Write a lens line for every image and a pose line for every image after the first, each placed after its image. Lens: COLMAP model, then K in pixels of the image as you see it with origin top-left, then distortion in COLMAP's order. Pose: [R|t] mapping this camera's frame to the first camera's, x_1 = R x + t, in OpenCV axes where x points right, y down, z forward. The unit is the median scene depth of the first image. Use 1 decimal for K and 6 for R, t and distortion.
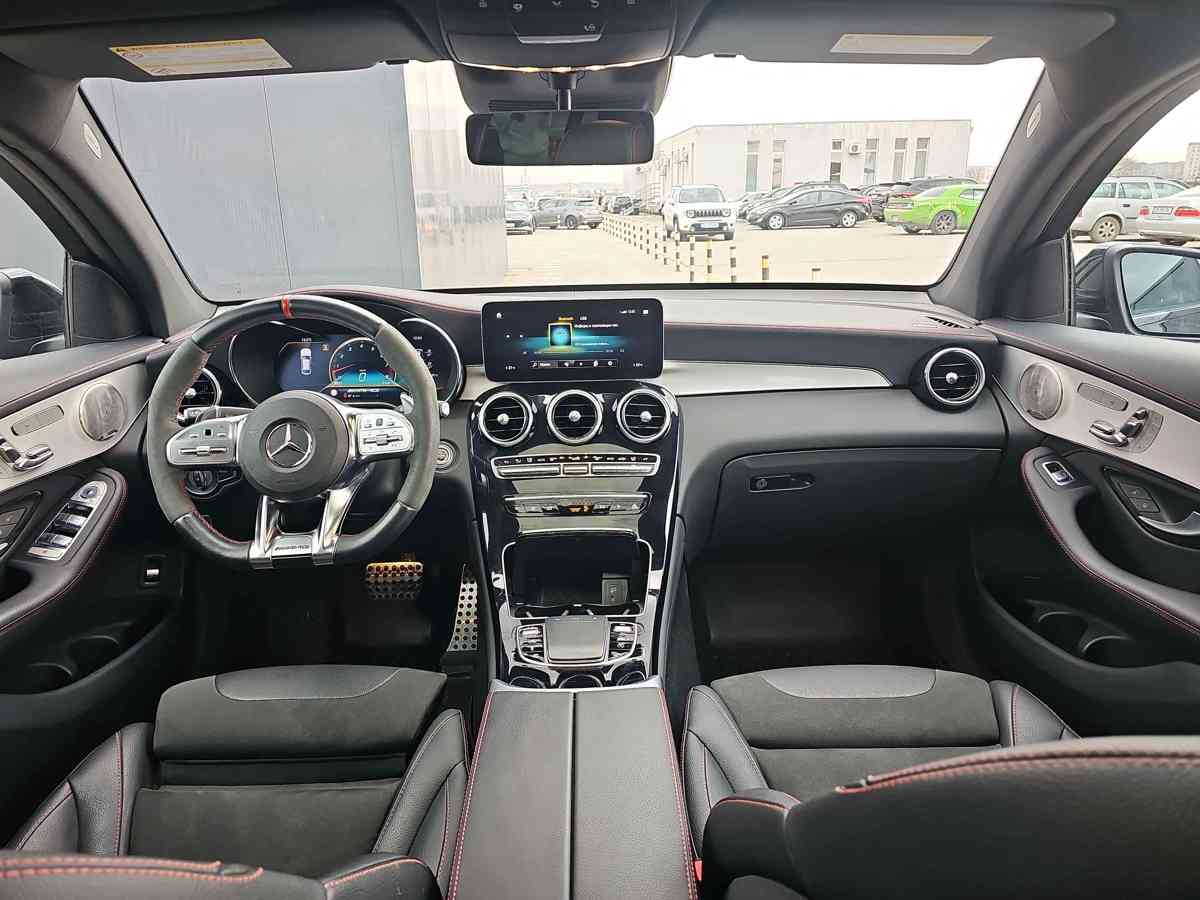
lens RADIAL K [[766.8, 0, 600.0], [0, 766.8, 450.0], [0, 0, 1]] dist [0.048249, -0.044431]
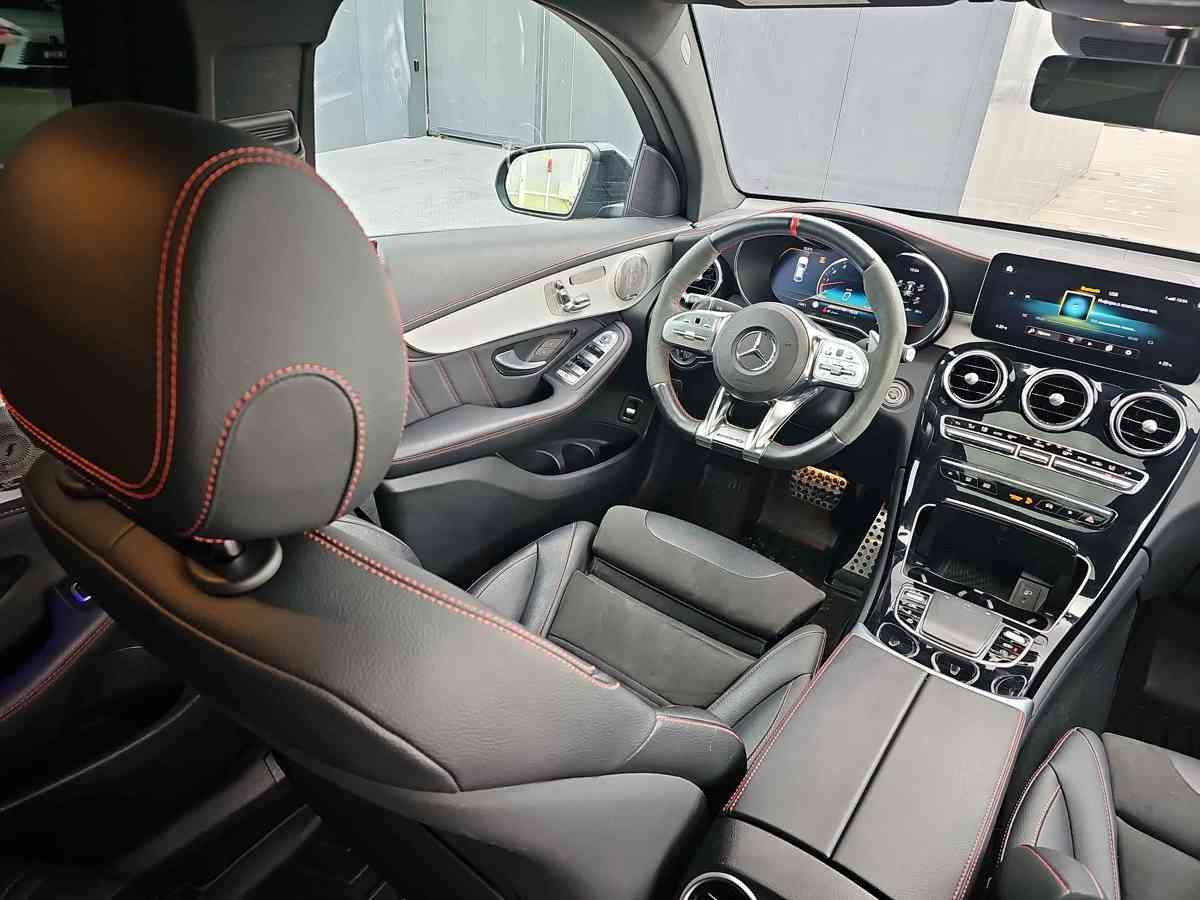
lens RADIAL K [[807.4, 0, 600.0], [0, 807.4, 450.0], [0, 0, 1]] dist [0.047480, -0.039176]
pose [[0.785831, 0.351160, -0.509074, 0.058396], [-0.260547, 0.934524, 0.242445, -0.088725], [0.560879, -0.057883, 0.825872, -0.086881]]
